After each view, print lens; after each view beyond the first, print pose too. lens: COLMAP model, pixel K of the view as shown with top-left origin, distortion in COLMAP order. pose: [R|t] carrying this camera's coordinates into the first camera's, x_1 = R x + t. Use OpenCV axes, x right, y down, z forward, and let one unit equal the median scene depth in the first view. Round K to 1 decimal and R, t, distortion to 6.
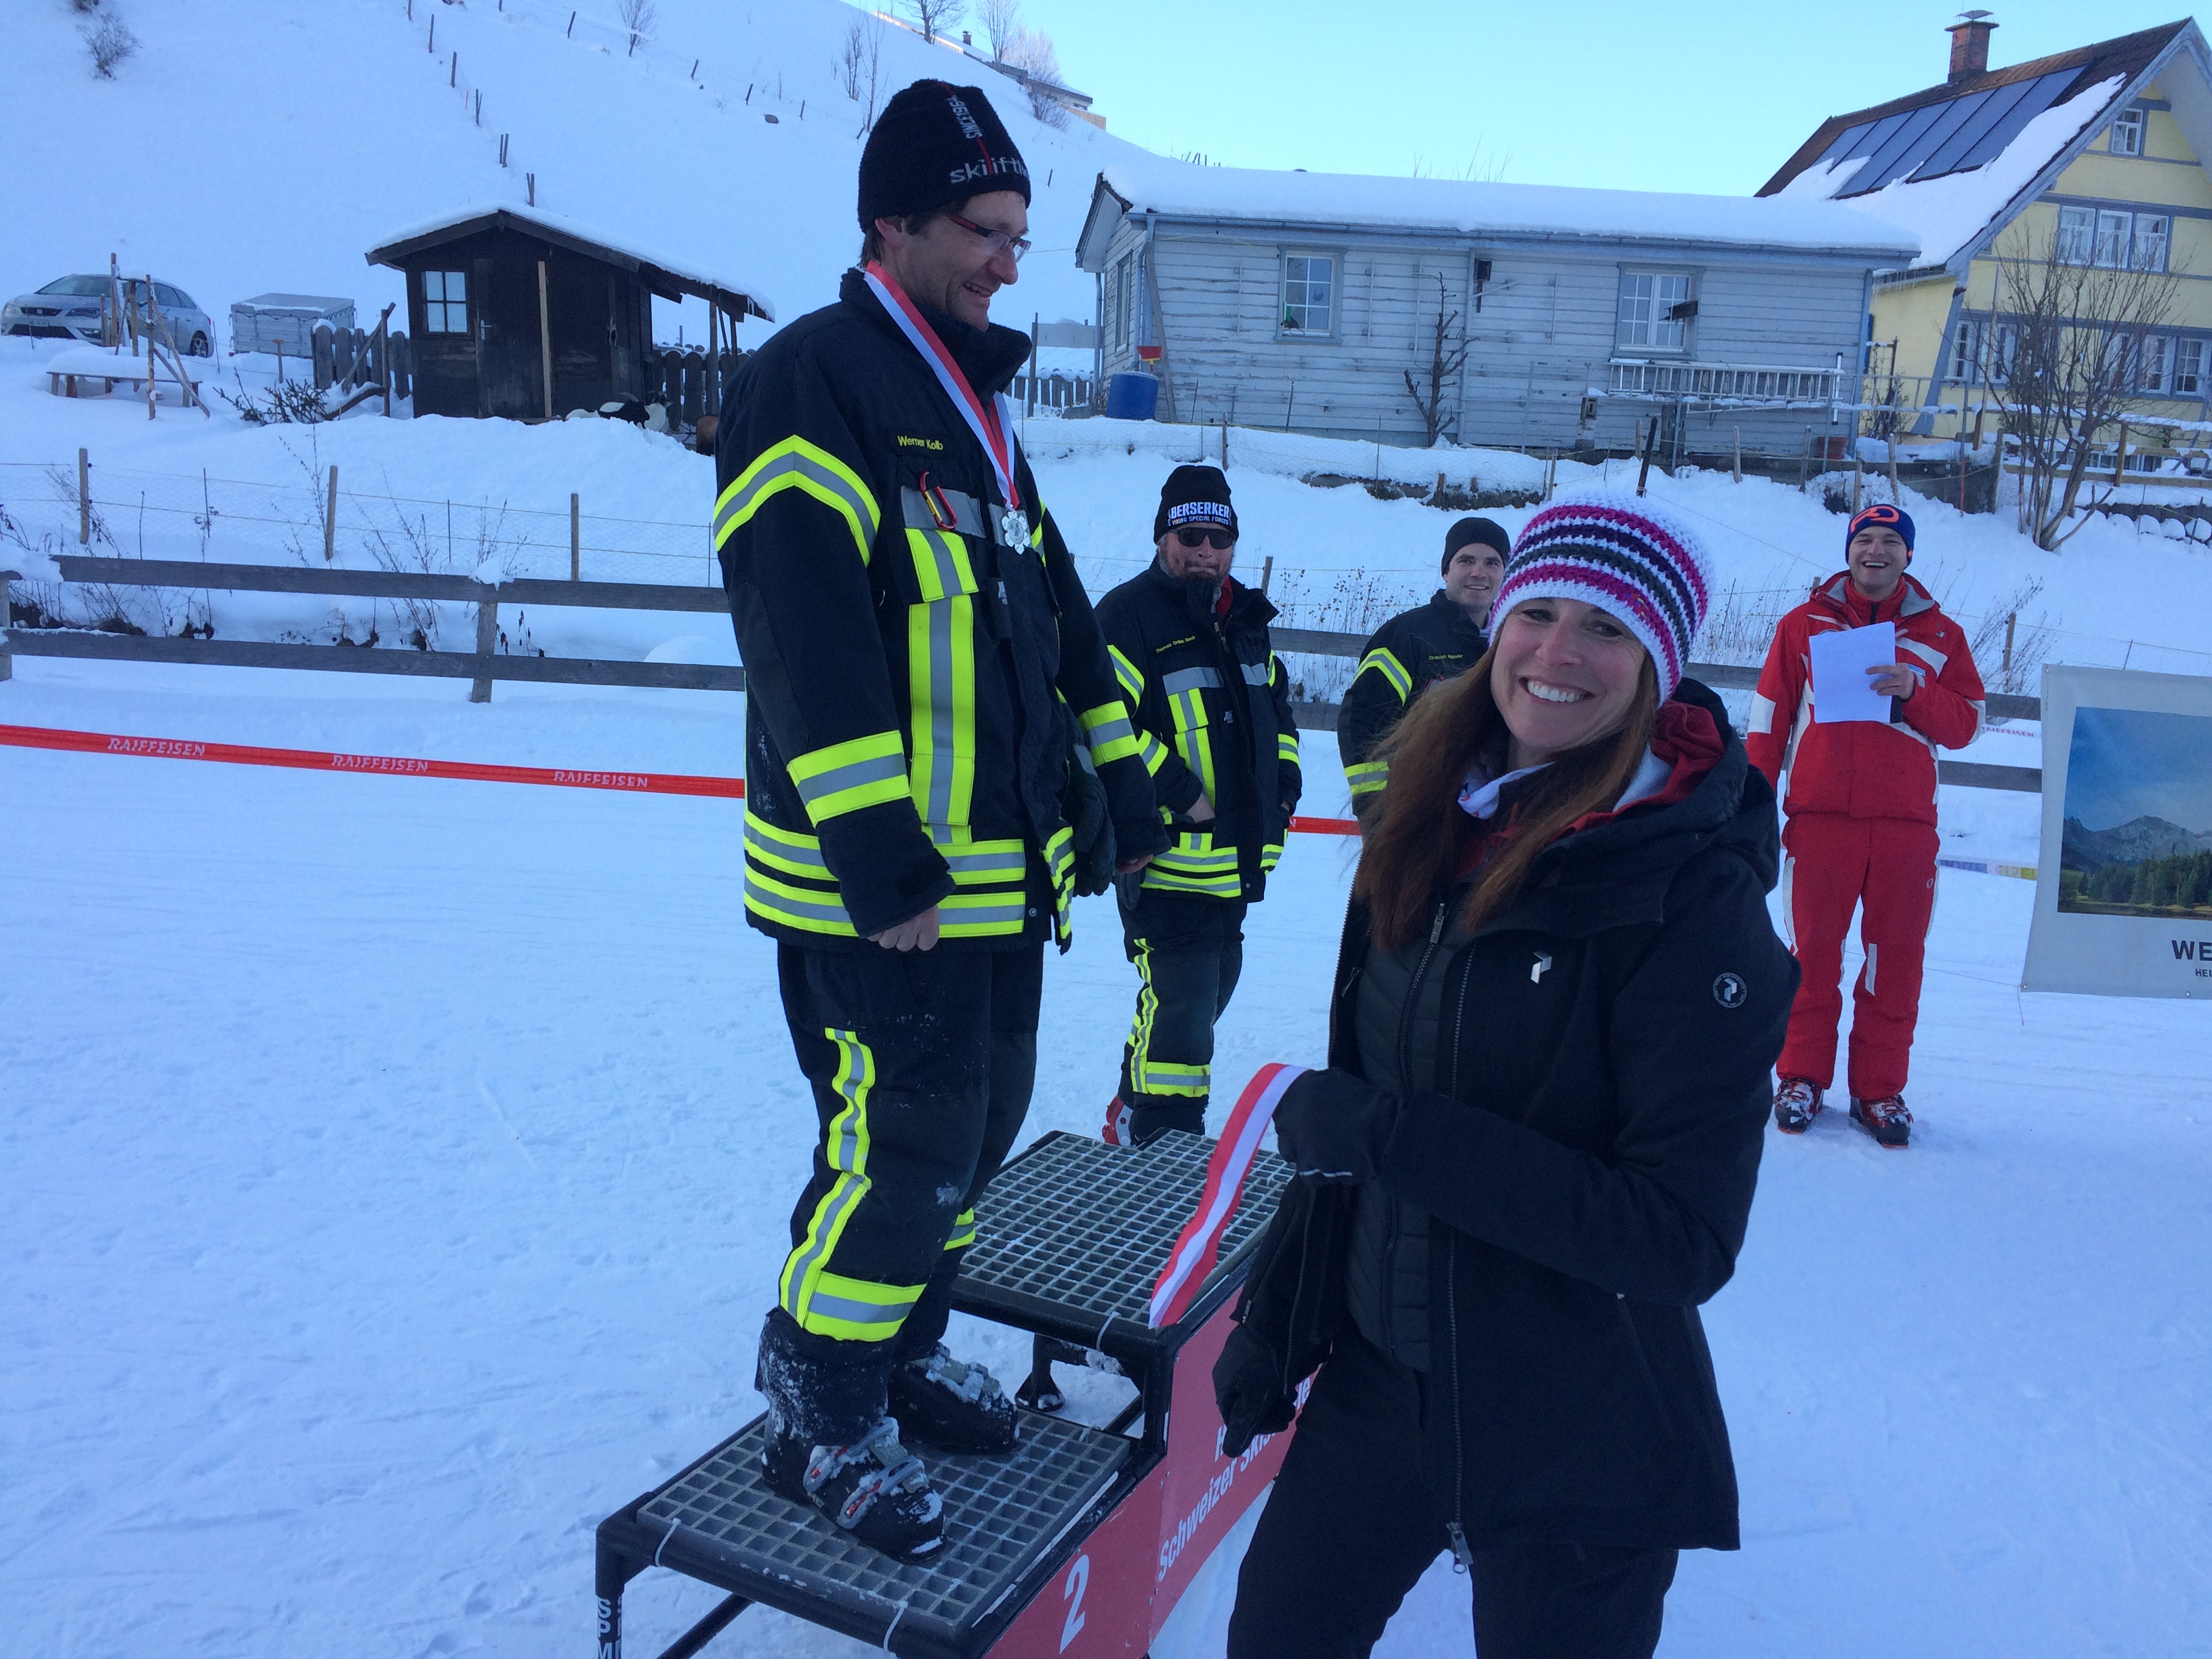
lens RADIAL K [[1873.2, 0, 1089.4], [0, 1873.2, 860.4], [0, 0, 1]] dist [0.099280, -0.134765]
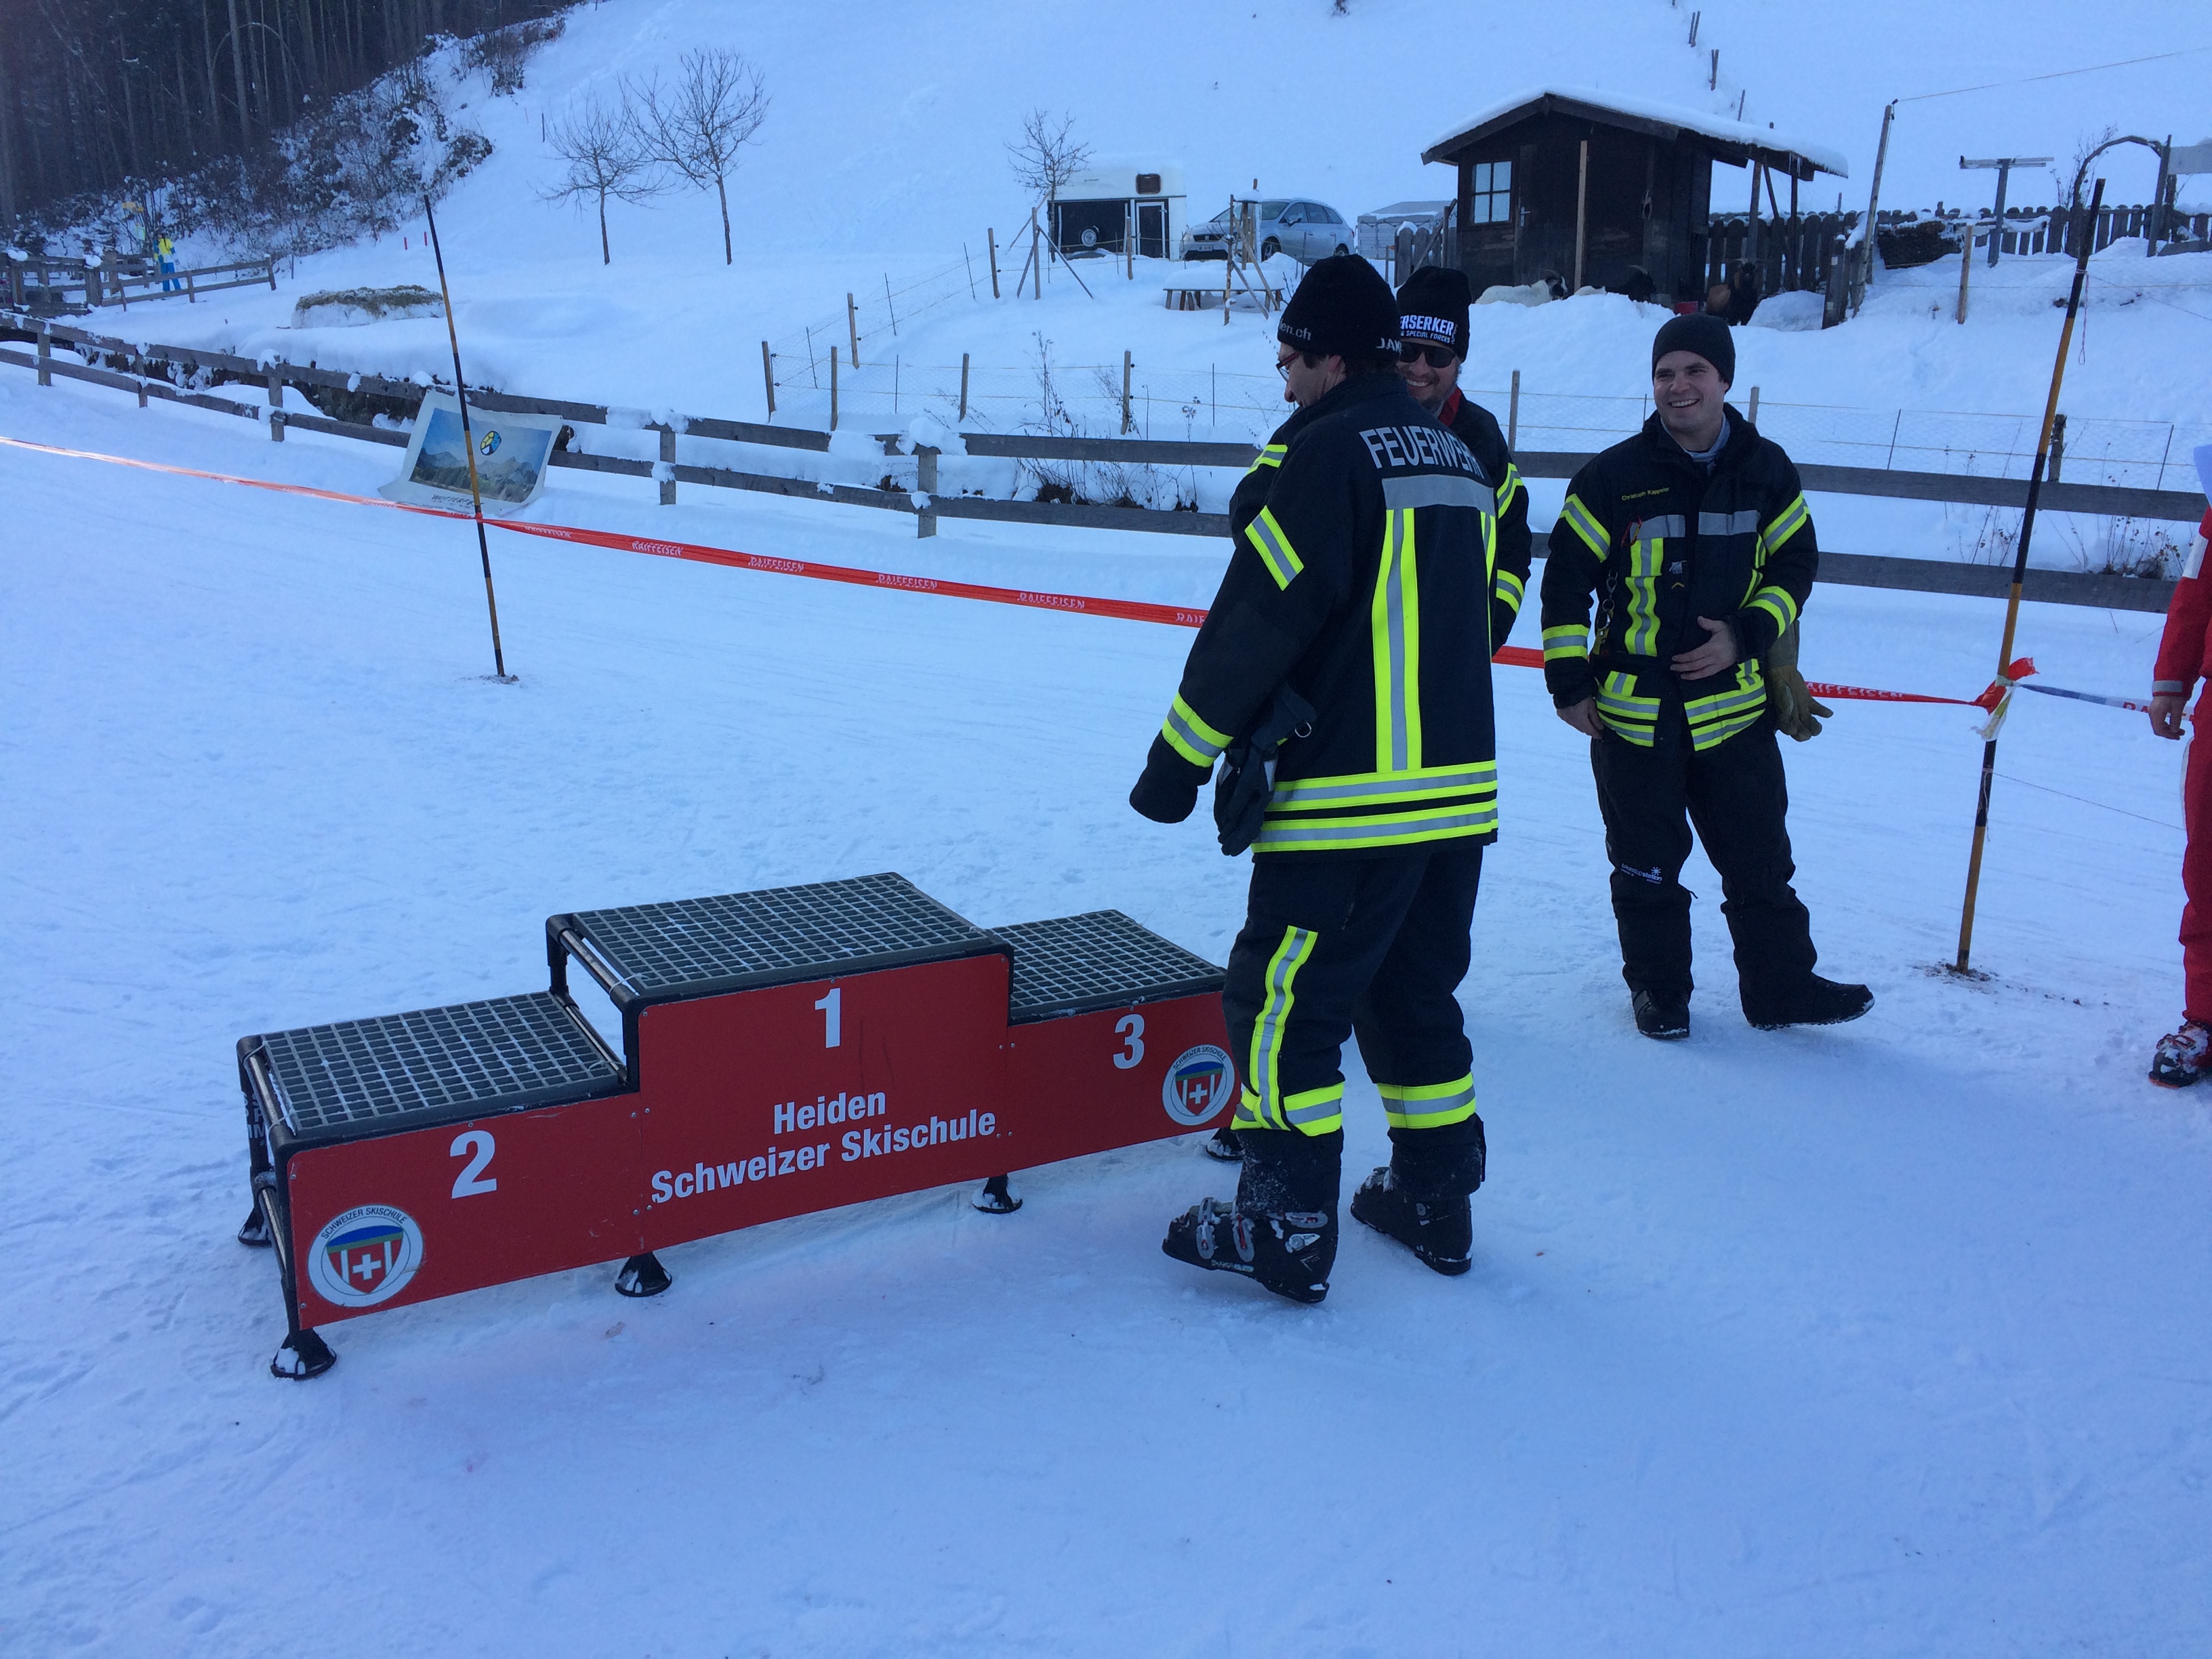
lens RADIAL K [[1885.2, 0, 1094.2], [0, 1885.2, 840.1], [0, 0, 1]] dist [0.106352, -0.145400]
pose [[0.815846, 0.103529, -0.568926, 0.112003], [-0.080444, 0.994596, 0.065632, 0.006098], [0.572646, -0.007779, 0.819766, 0.020140]]
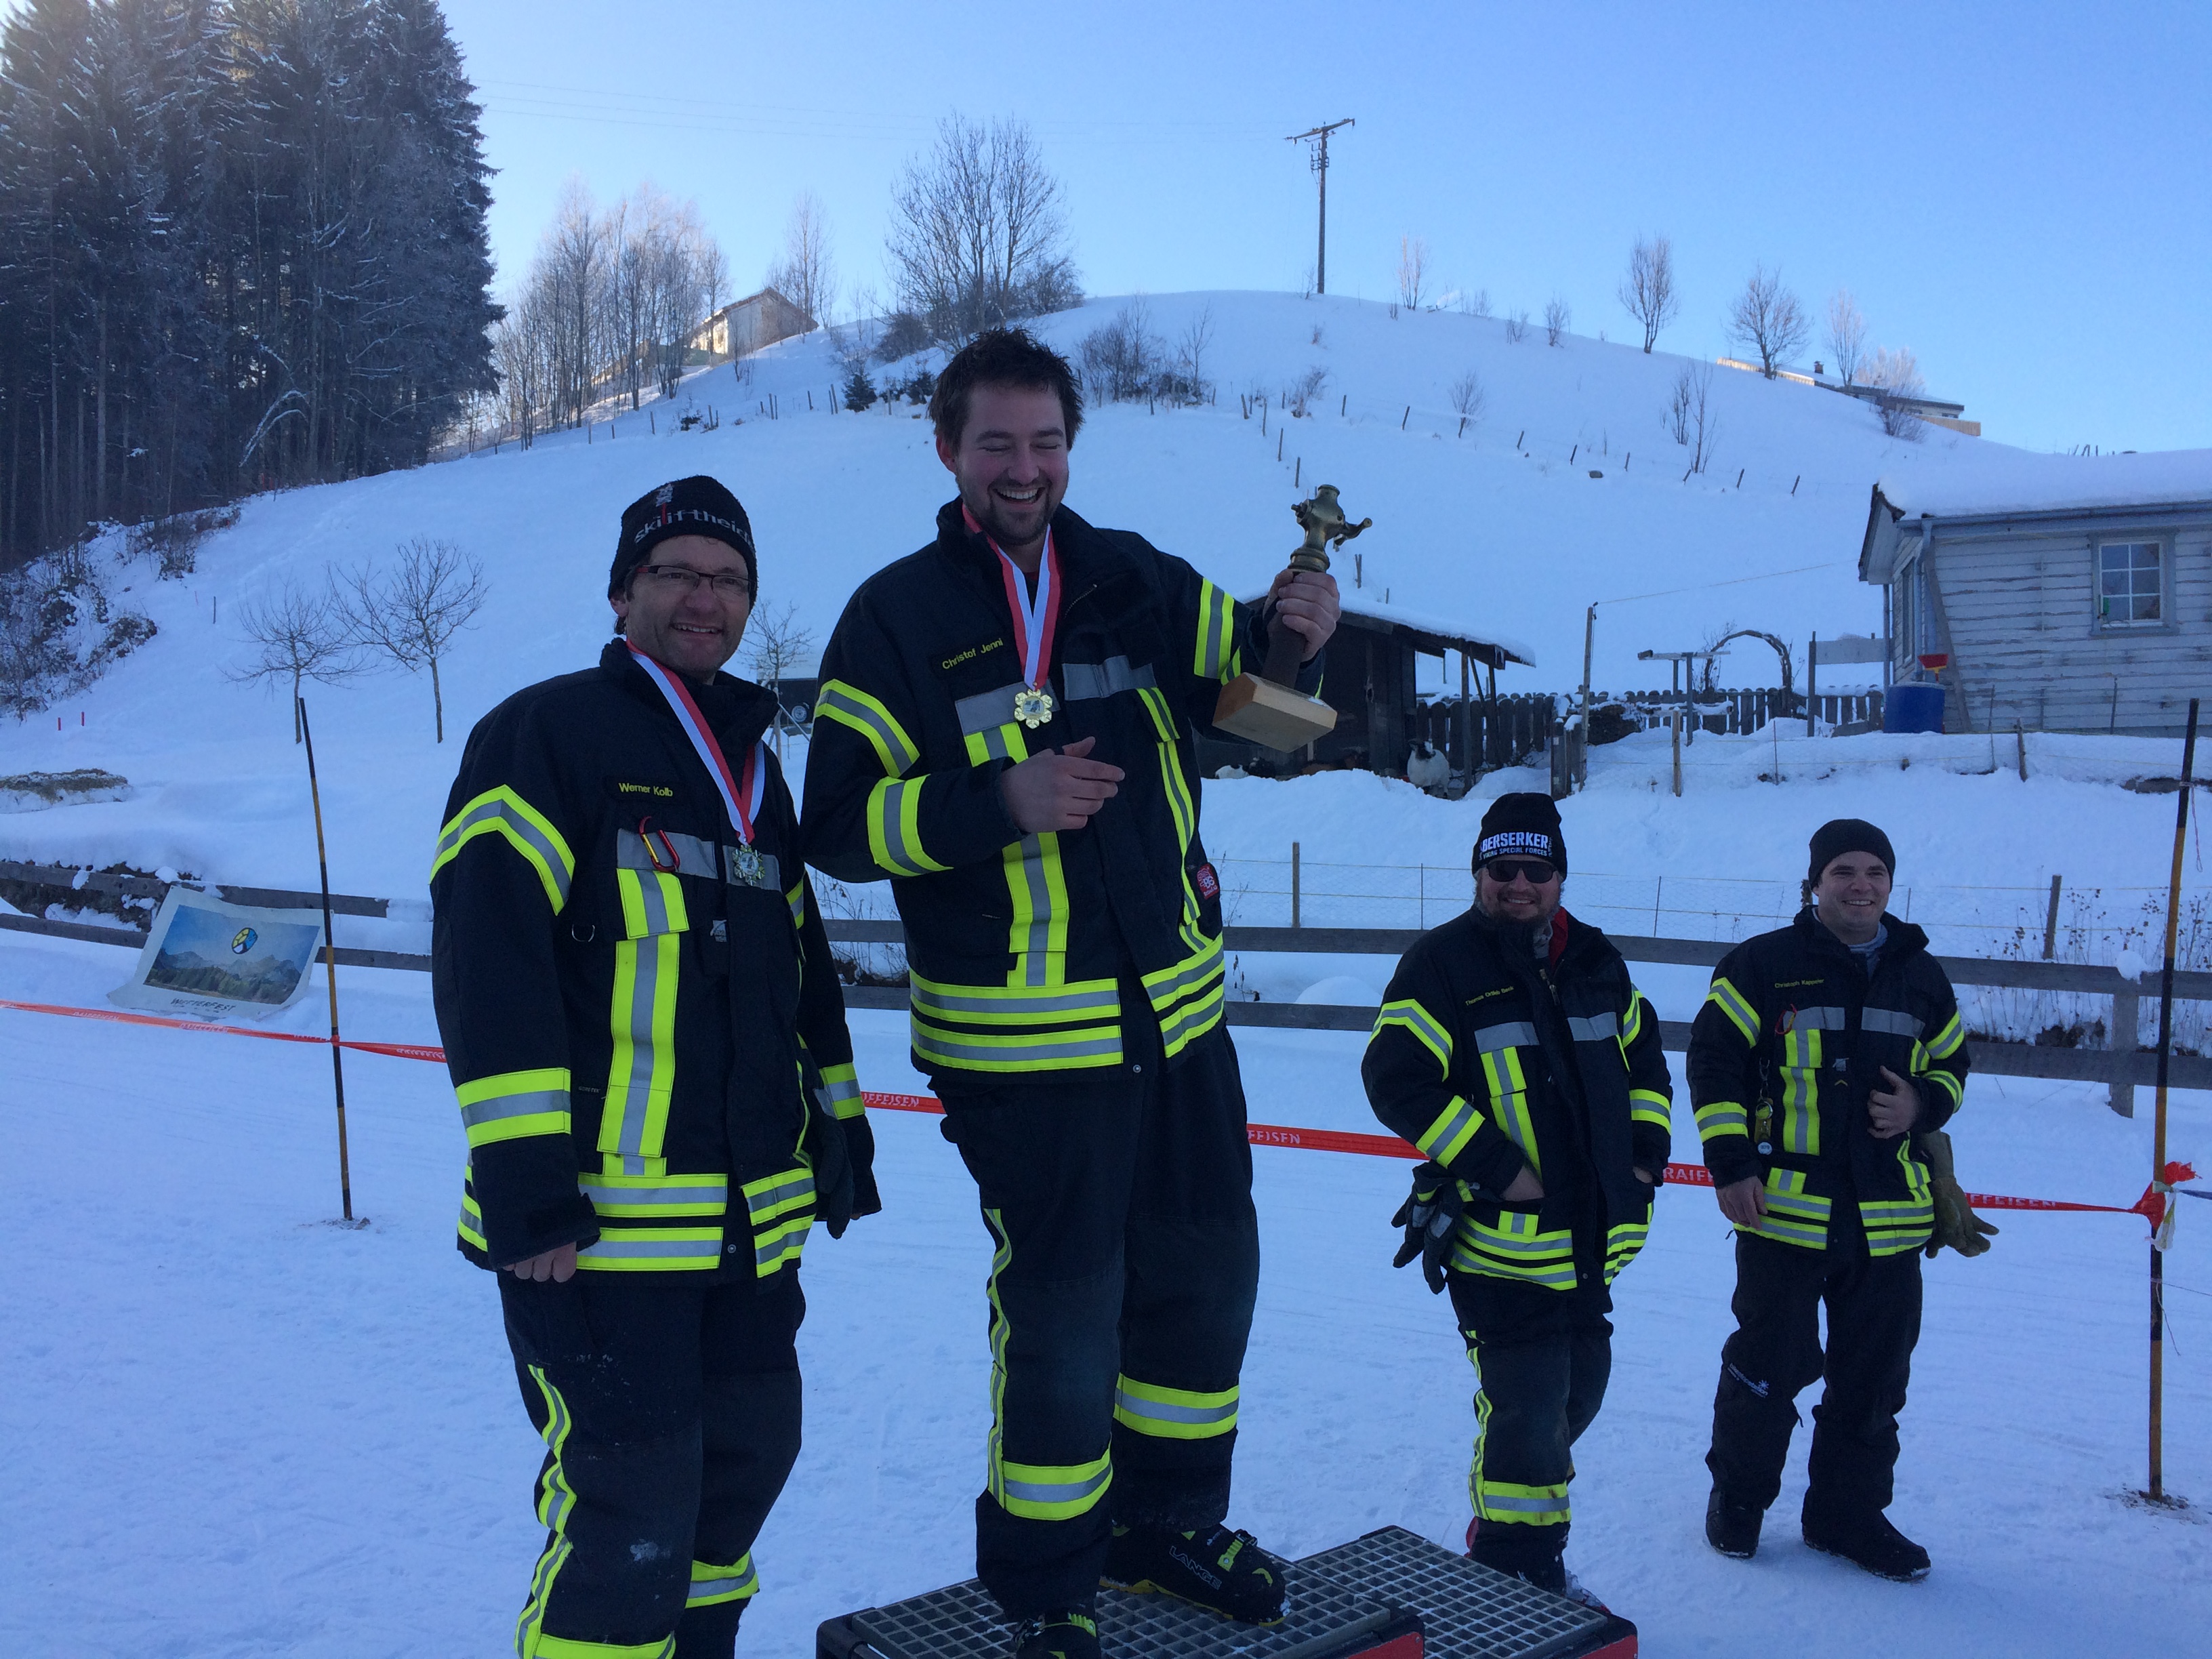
lens RADIAL K [[1892.6, 0, 1093.7], [0, 1892.6, 825.1], [0, 0, 1]] dist [0.096501, -0.132320]
pose [[0.903121, -0.049848, -0.426483, 0.056146], [-0.034656, 0.981536, -0.188111, -0.000996], [0.427985, 0.184667, 0.884719, 0.012829]]
